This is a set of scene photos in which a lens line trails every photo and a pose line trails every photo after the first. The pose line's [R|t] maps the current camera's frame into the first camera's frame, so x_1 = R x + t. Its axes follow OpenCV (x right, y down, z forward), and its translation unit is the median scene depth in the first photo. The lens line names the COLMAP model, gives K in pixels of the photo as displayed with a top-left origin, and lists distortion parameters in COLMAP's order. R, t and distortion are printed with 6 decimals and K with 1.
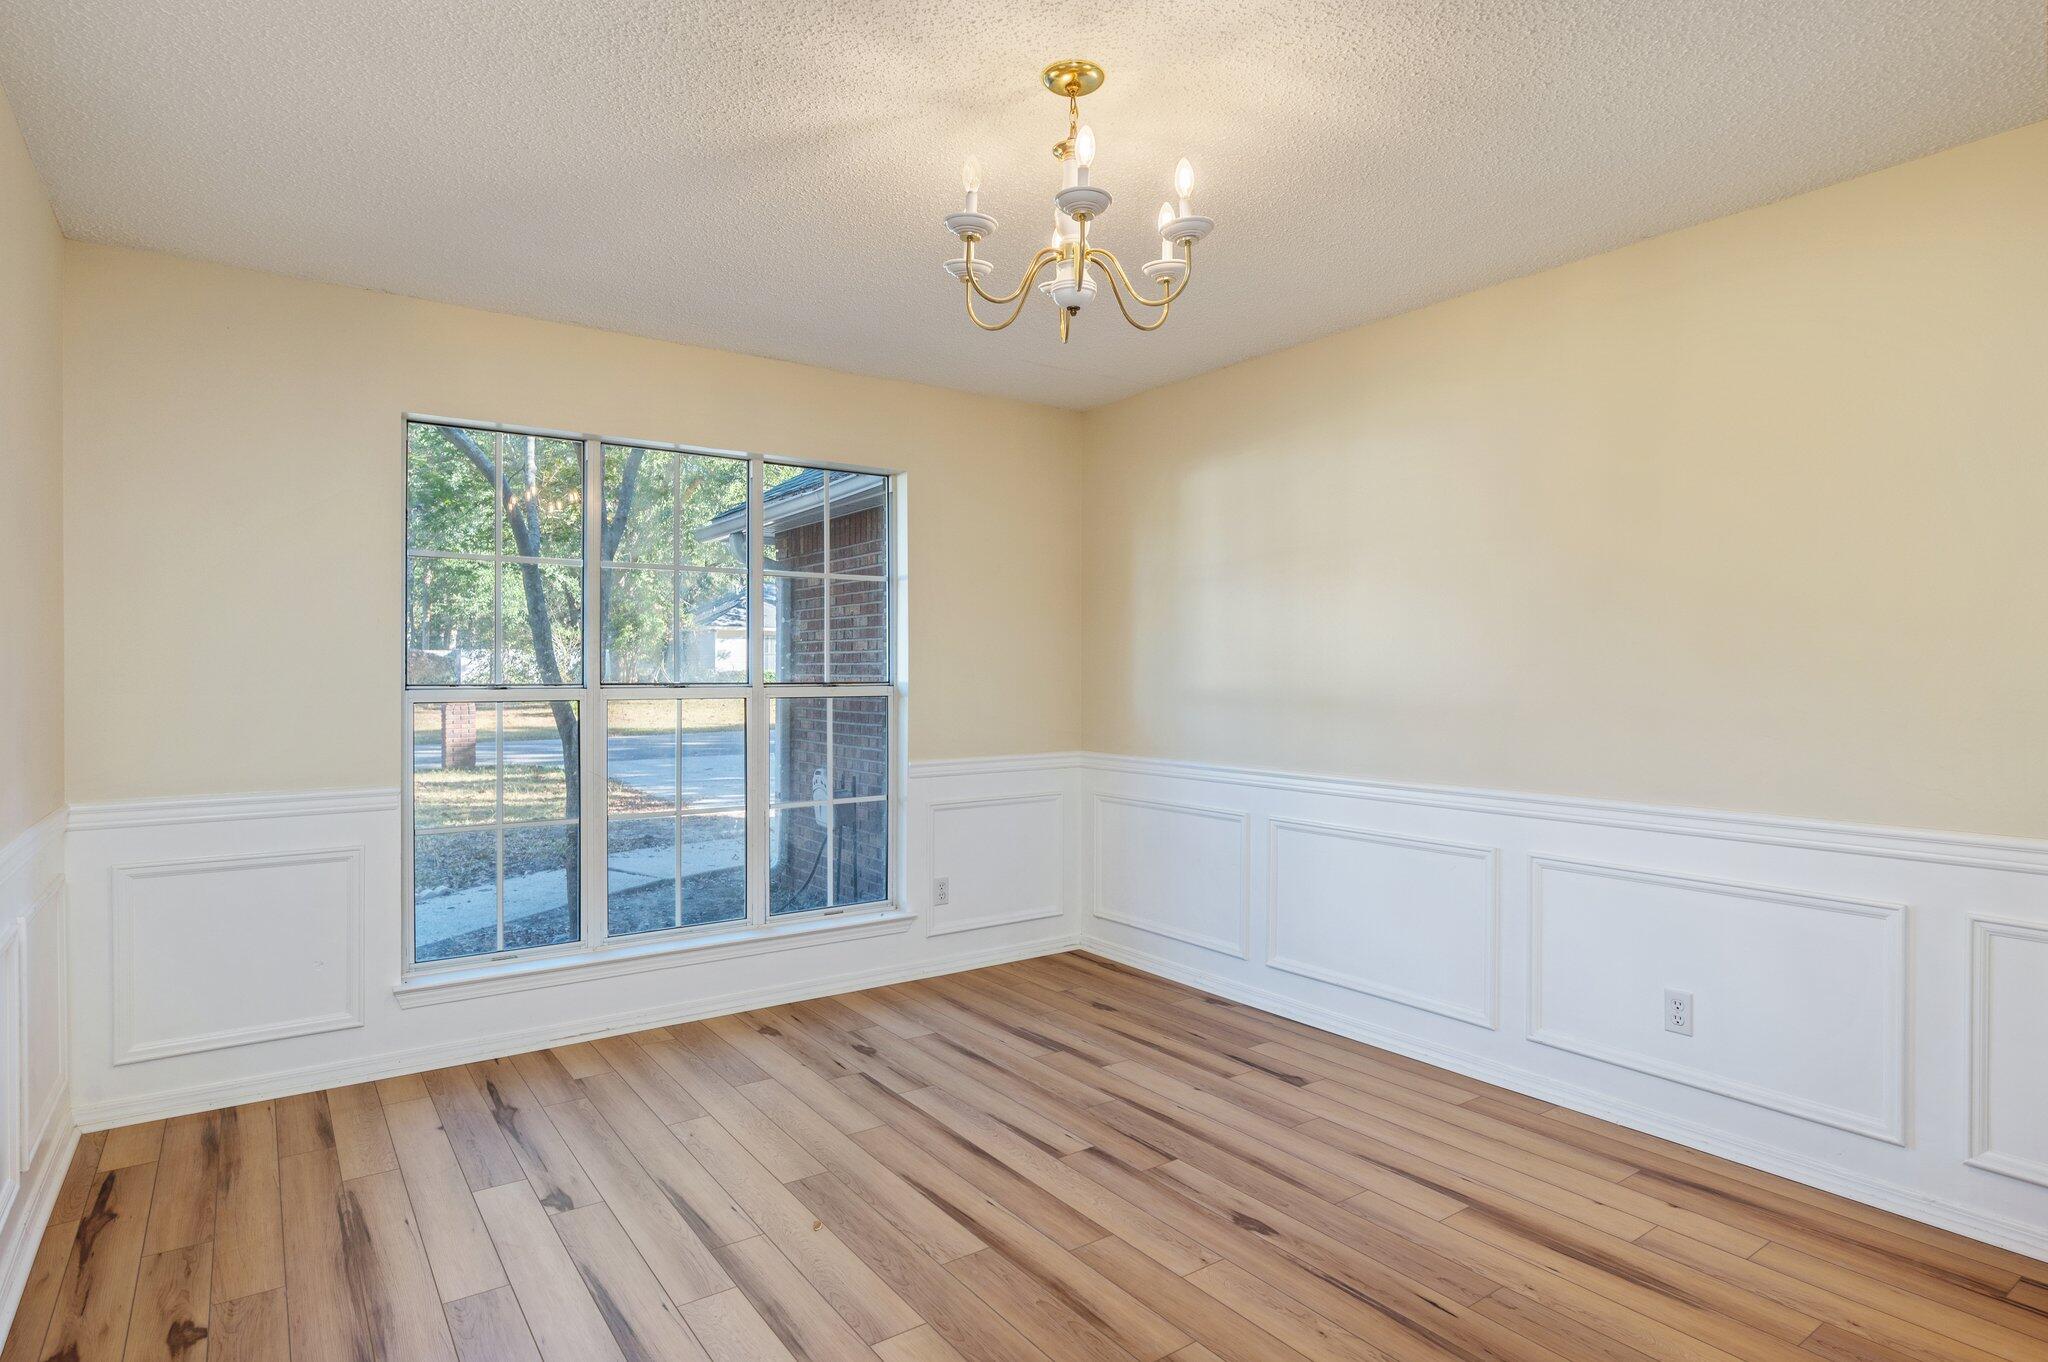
lens RADIAL K [[1087.5, 0, 1024.0], [0, 1087.5, 681.0], [0, 0, 1]] dist [-0.000626, -0.000052]
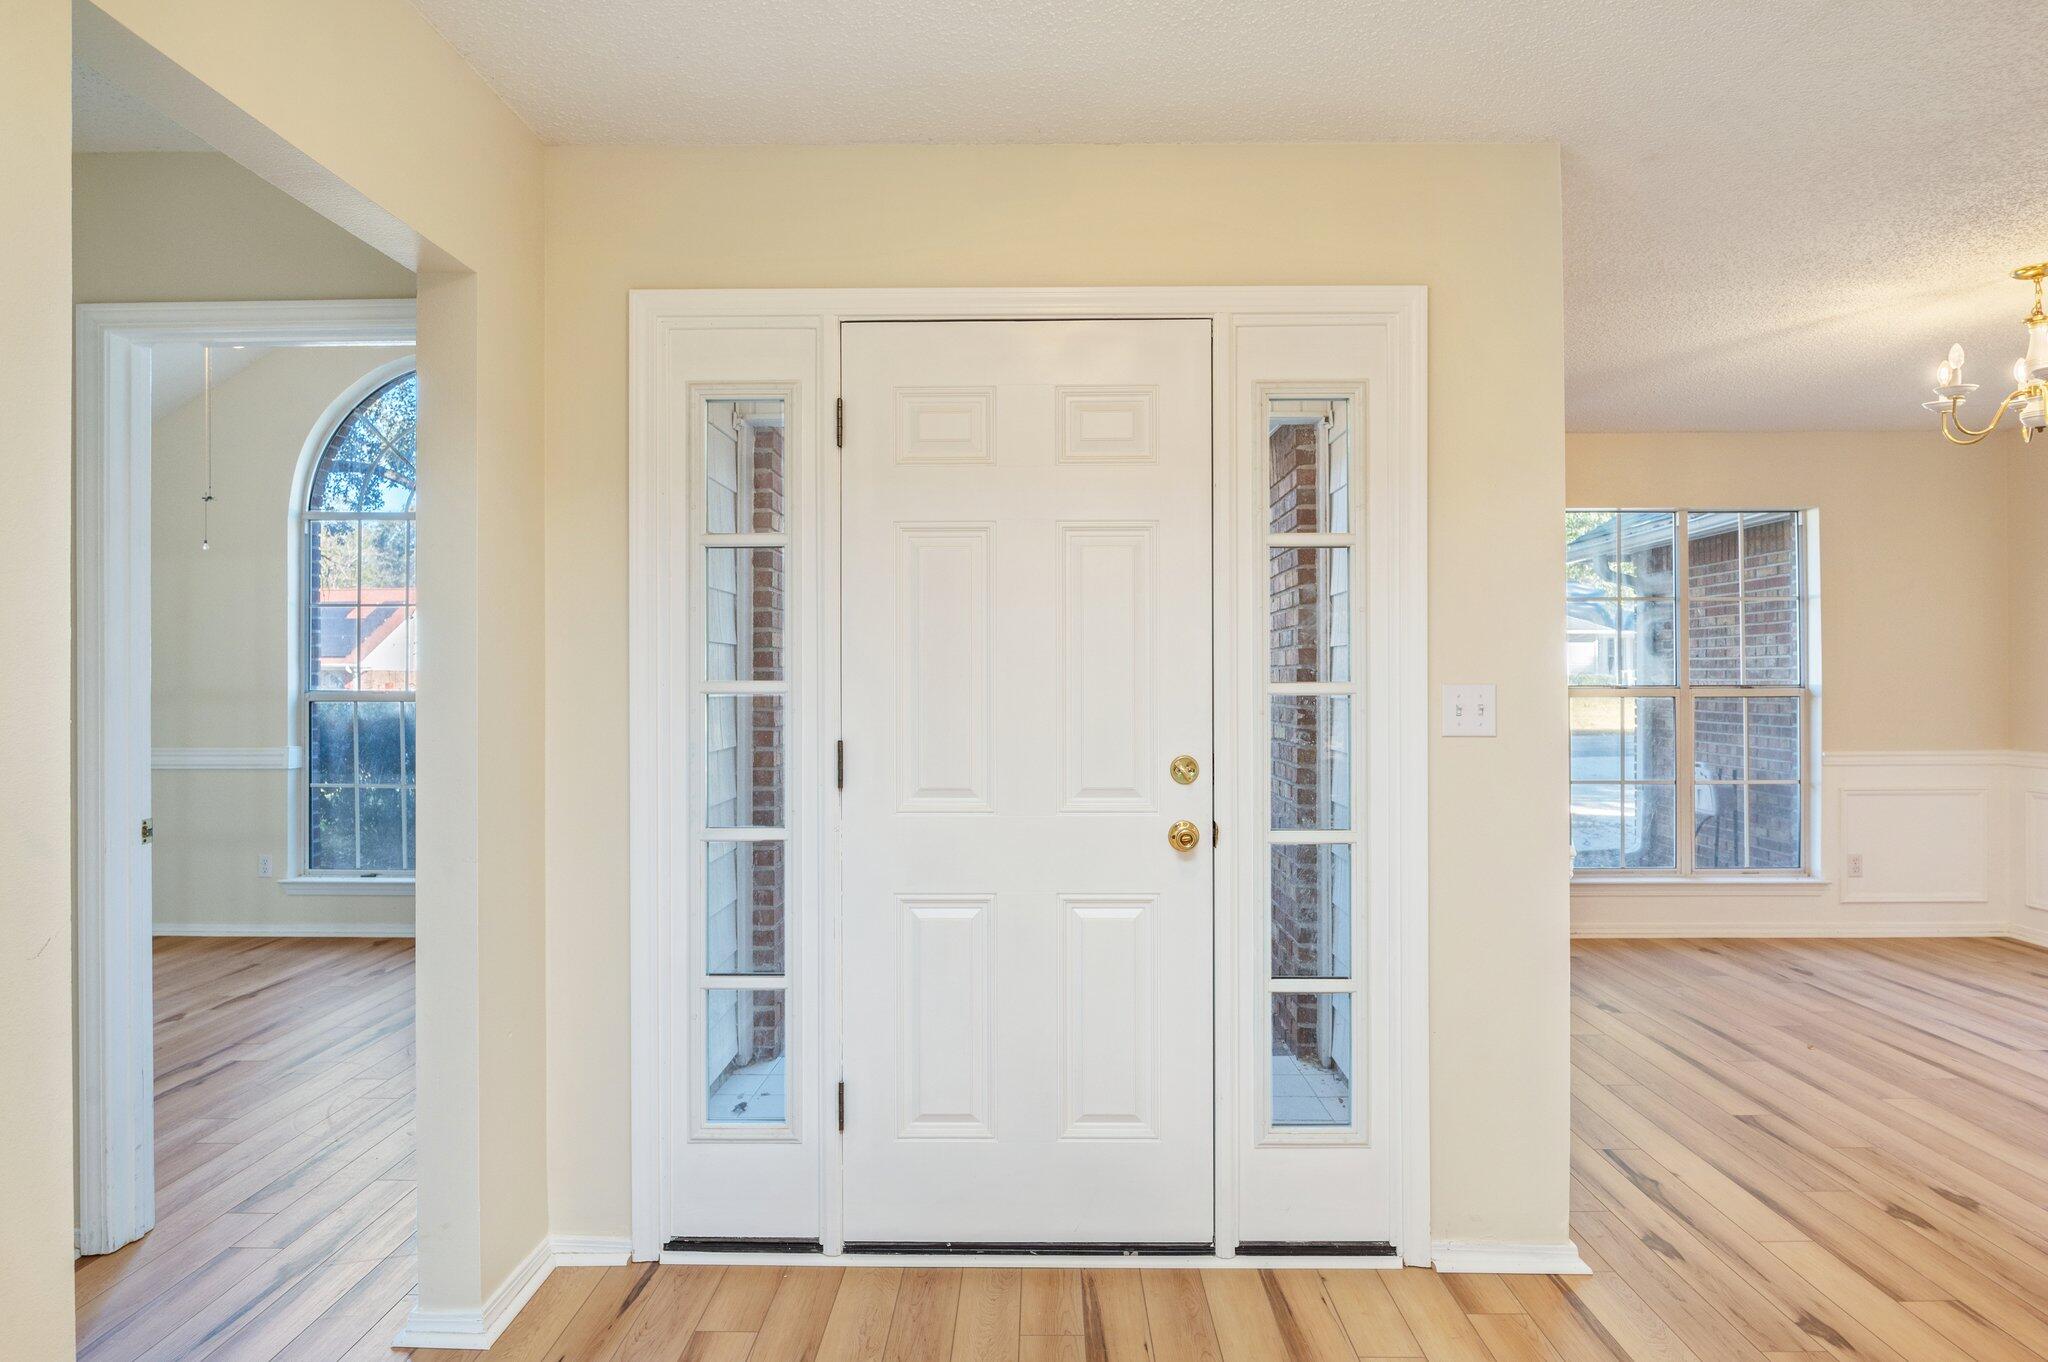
lens RADIAL K [[1125.5, 0, 1028.8], [0, 1125.5, 676.1], [0, 0, 1]] dist [-0.005492, -0.001178]
pose [[0.806366, -0.004347, -0.591401, -0.081082], [-0.000205, 0.999971, -0.007629, 0.000980], [0.591416, 0.006273, 0.806342, -0.506045]]
